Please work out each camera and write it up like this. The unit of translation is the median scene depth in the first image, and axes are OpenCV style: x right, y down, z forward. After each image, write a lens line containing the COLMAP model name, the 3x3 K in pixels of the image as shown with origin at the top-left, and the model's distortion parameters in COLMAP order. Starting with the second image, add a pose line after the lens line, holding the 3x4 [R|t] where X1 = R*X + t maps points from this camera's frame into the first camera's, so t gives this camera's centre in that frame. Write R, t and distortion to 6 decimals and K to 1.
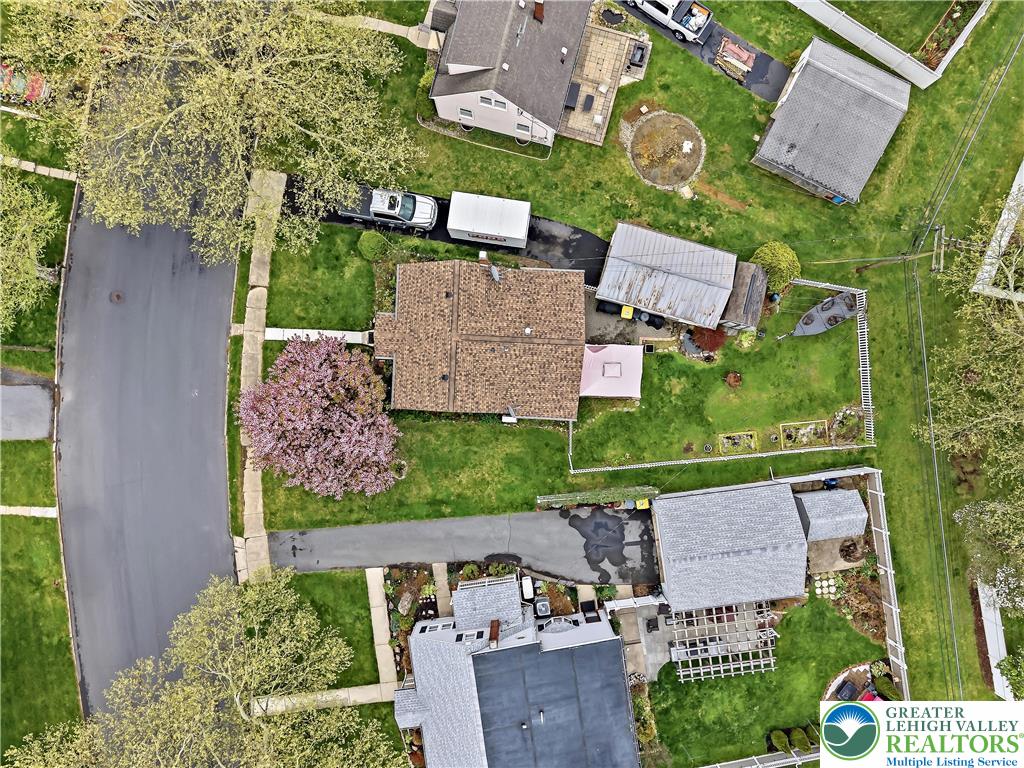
lens RADIAL K [[672.8, 0, 512.0], [0, 672.8, 384.0], [0, 0, 1]] dist [0.044282, -0.002455]
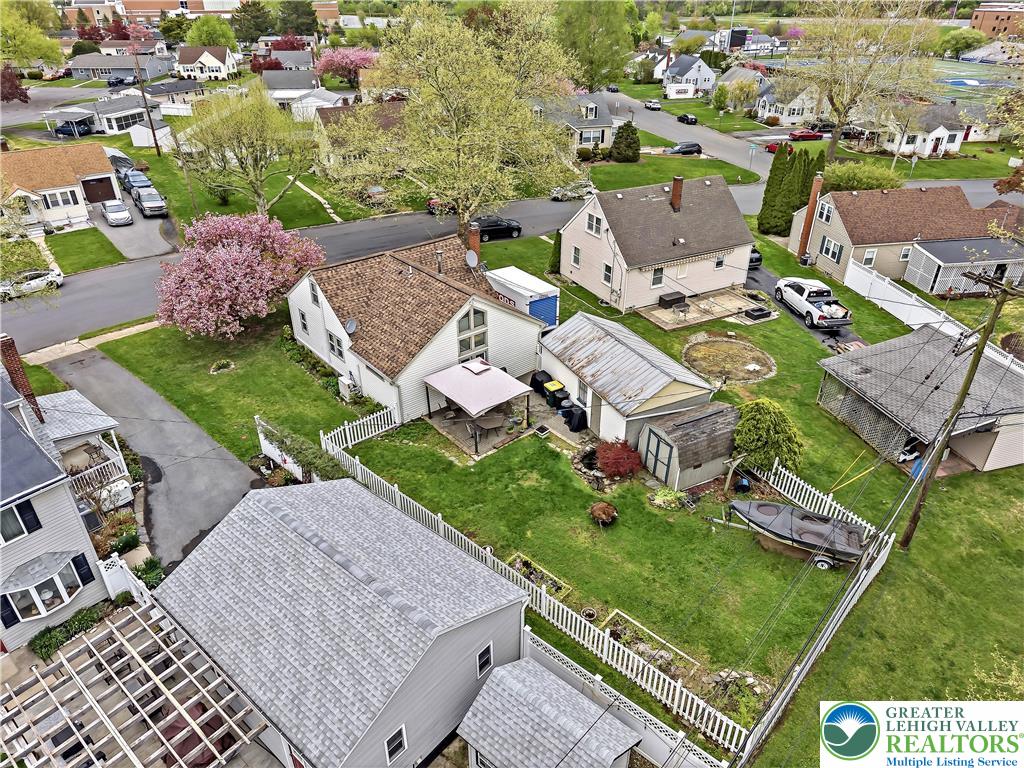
lens RADIAL K [[672.8, 0, 512.0], [0, 672.8, 384.0], [0, 0, 1]] dist [0.044282, -0.002455]
pose [[0.669677, 0.373673, -0.641795, 0.602853], [-0.742531, 0.352525, -0.569538, 0.343523], [0.013428, 0.857960, 0.513542, 0.598948]]
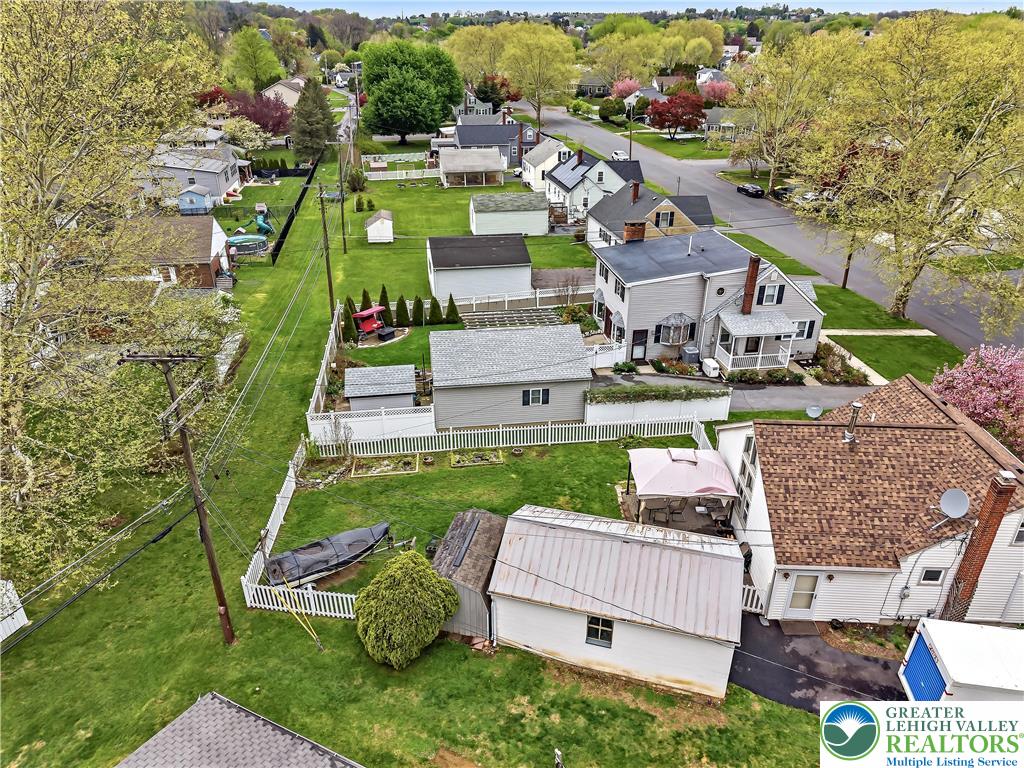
lens RADIAL K [[672.8, 0, 512.0], [0, 672.8, 384.0], [0, 0, 1]] dist [0.044282, -0.002455]
pose [[-0.999950, -0.007438, -0.006655, 0.304599], [-0.002863, -0.425046, 0.905167, -0.560342], [-0.009561, 0.905141, 0.425004, 0.610231]]
